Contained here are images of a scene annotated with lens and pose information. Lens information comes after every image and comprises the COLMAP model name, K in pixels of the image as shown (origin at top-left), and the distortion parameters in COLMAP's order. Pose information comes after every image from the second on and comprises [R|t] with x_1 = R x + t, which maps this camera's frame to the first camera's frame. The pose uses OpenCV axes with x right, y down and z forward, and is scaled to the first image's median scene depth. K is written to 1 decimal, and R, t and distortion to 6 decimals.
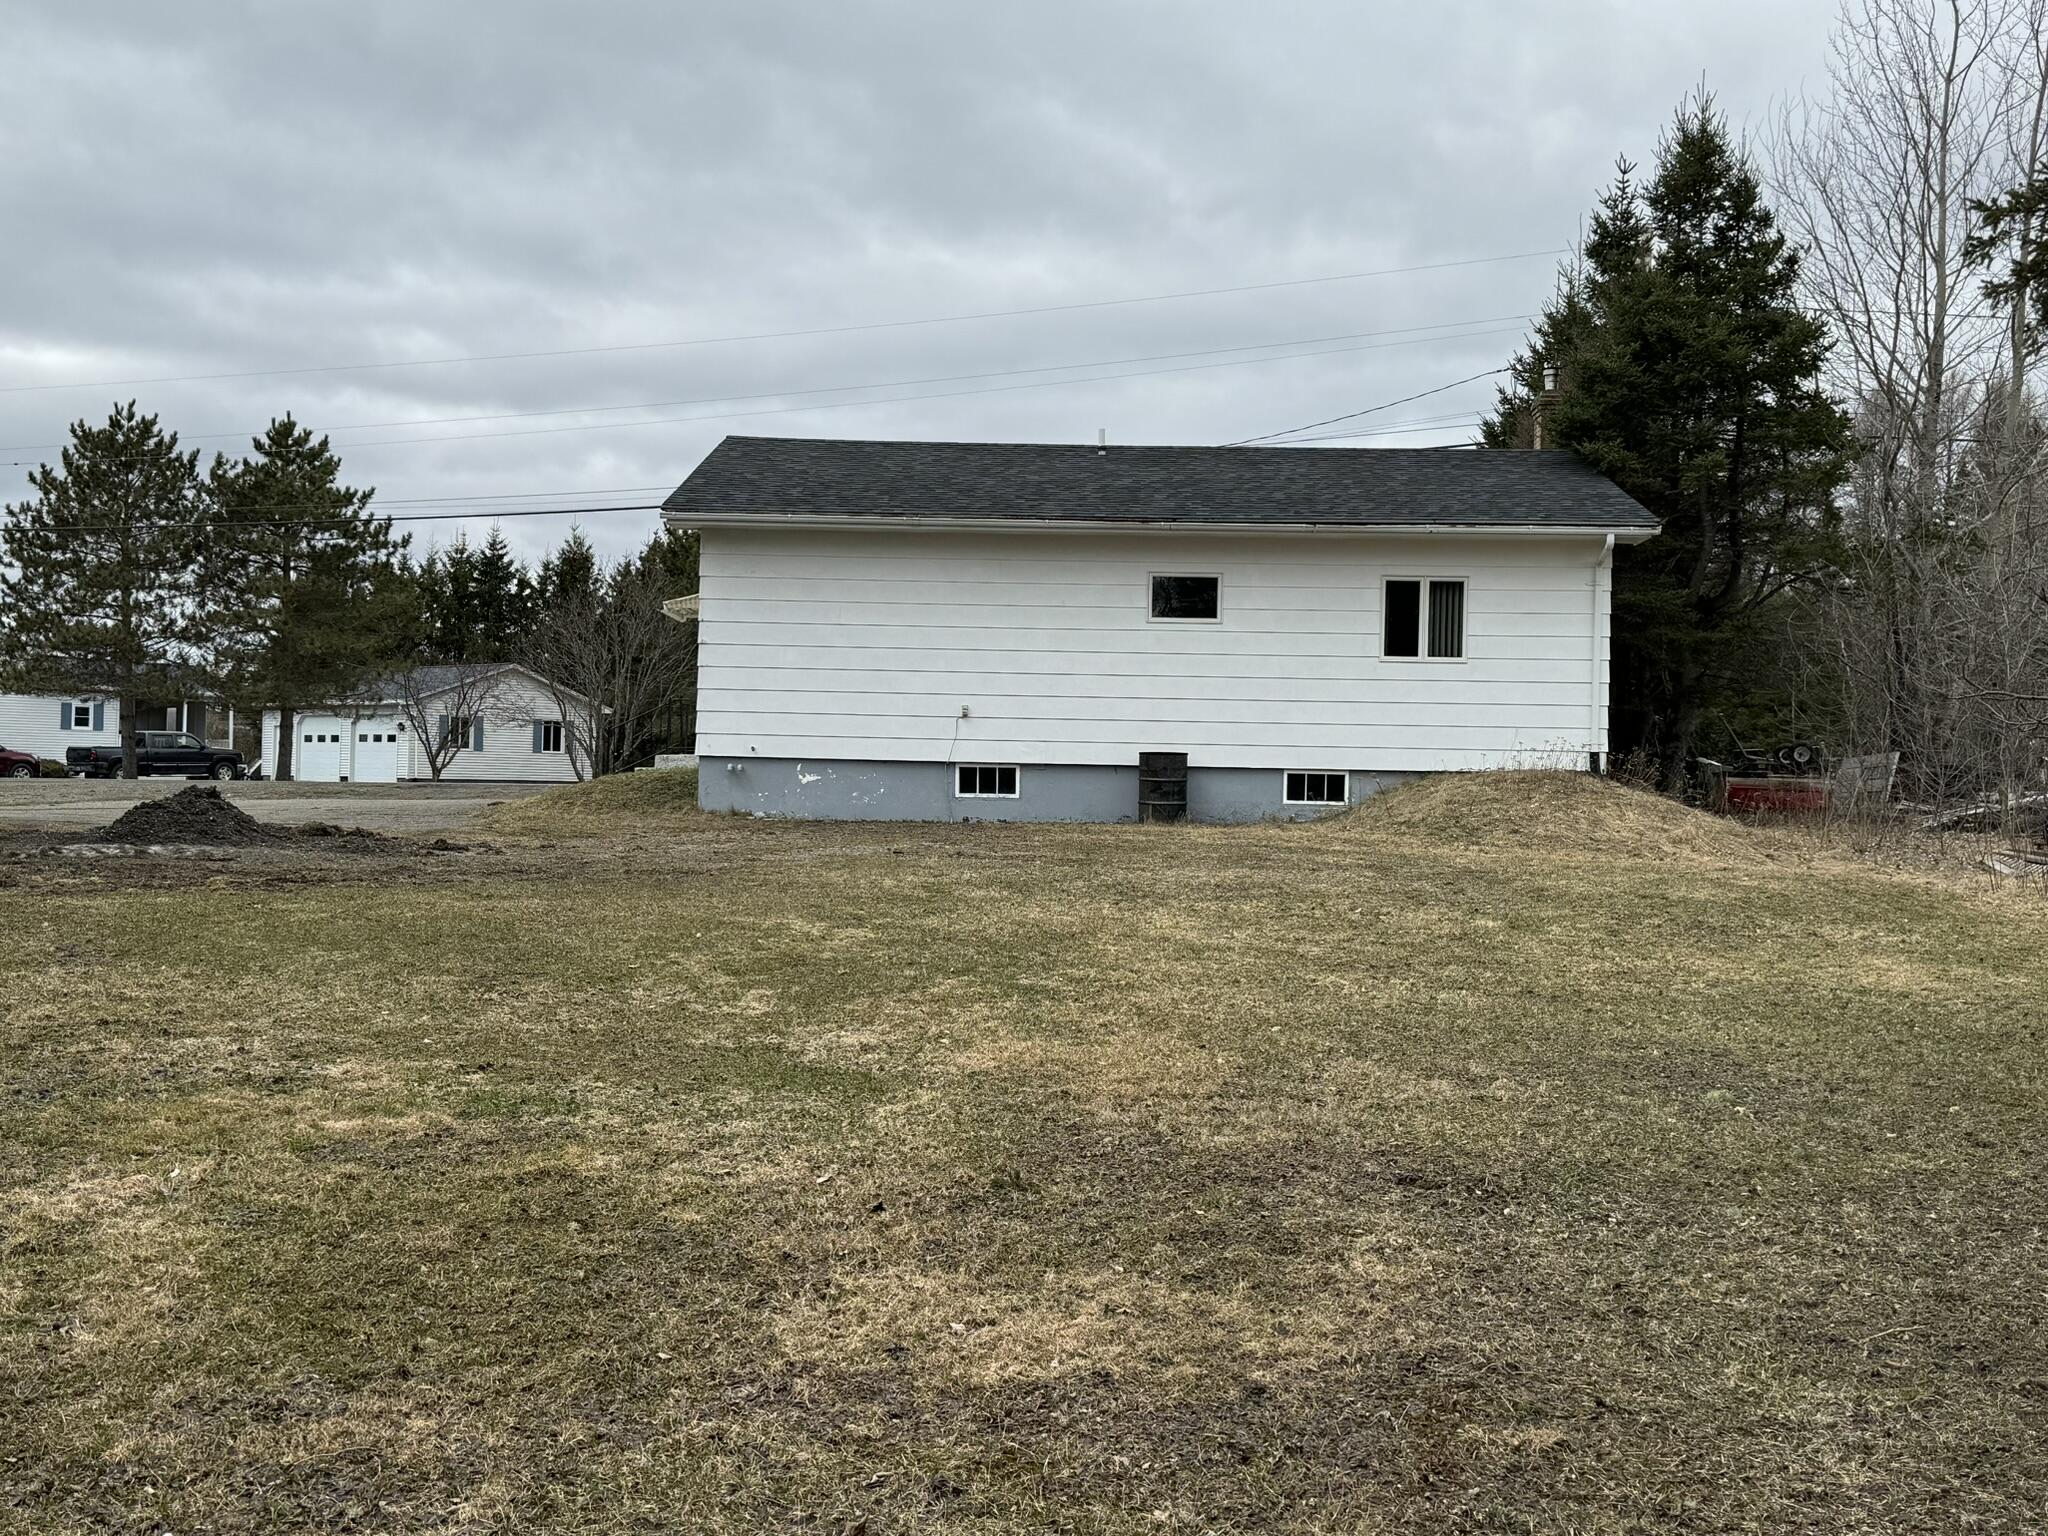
lens RADIAL K [[2078.3, 0, 1027.2], [0, 2078.3, 779.1], [0, 0, 1]] dist [0.082153, 0.000000]
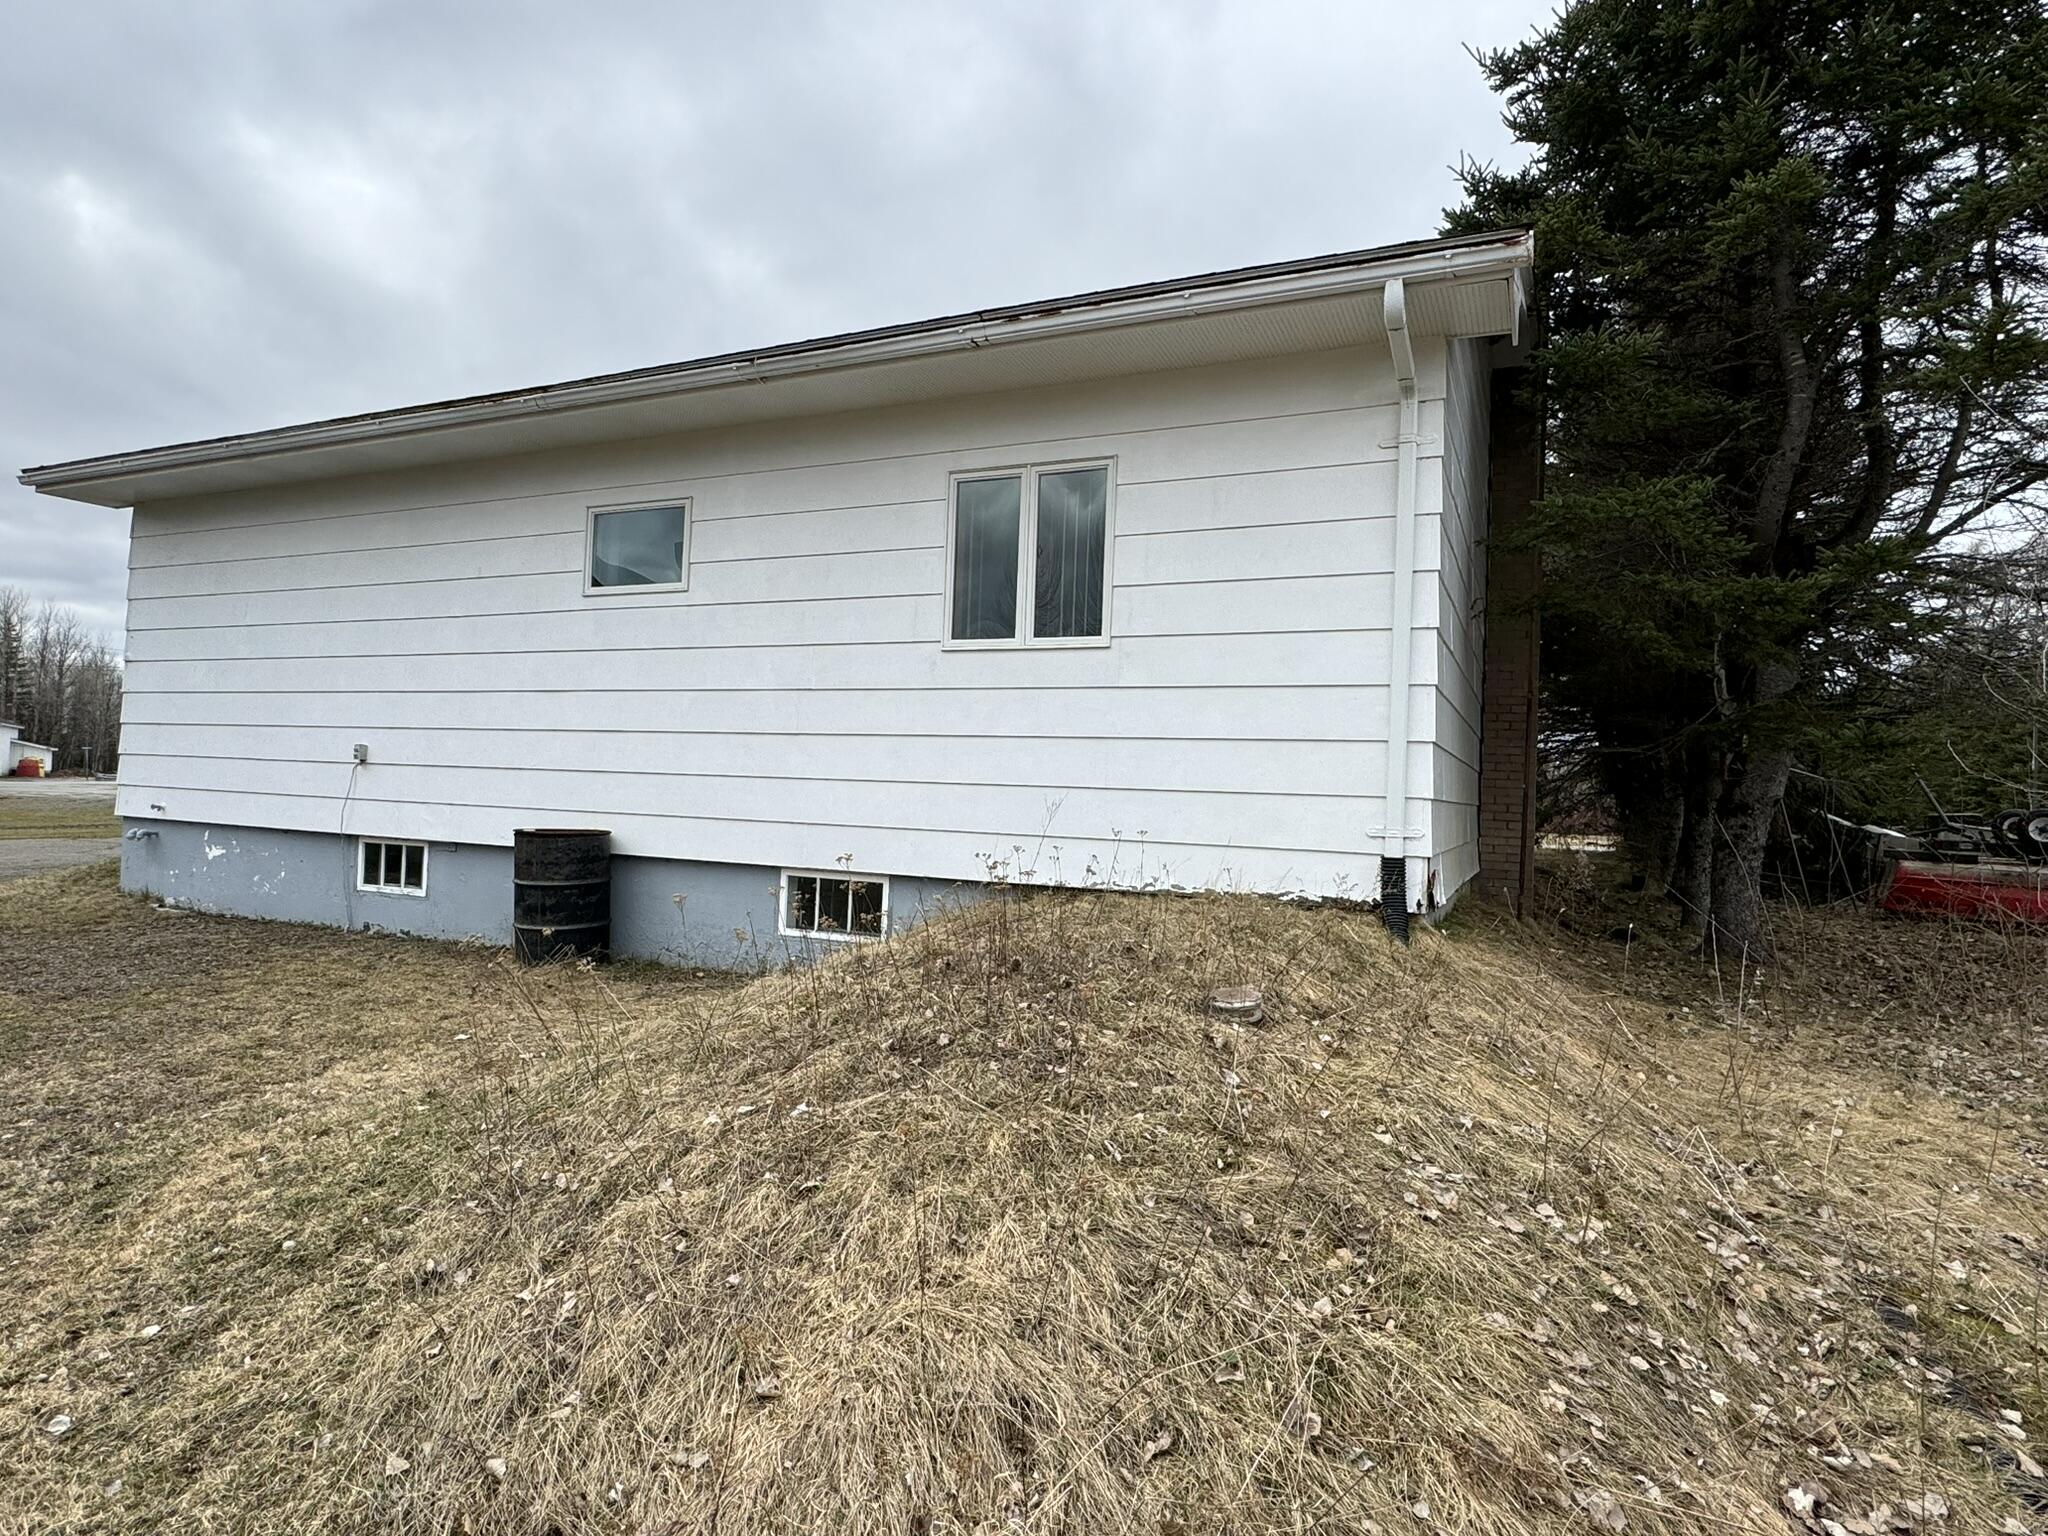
lens RADIAL K [[1126.3, 0, 1019.0], [0, 1126.3, 764.9], [0, 0, 1]] dist [-0.002487, -0.000225]
pose [[0.924894, 0.004372, -0.380199, 0.283486], [-0.014271, 0.999628, -0.023222, -0.024354], [0.379956, 0.026904, 0.924613, 0.763712]]
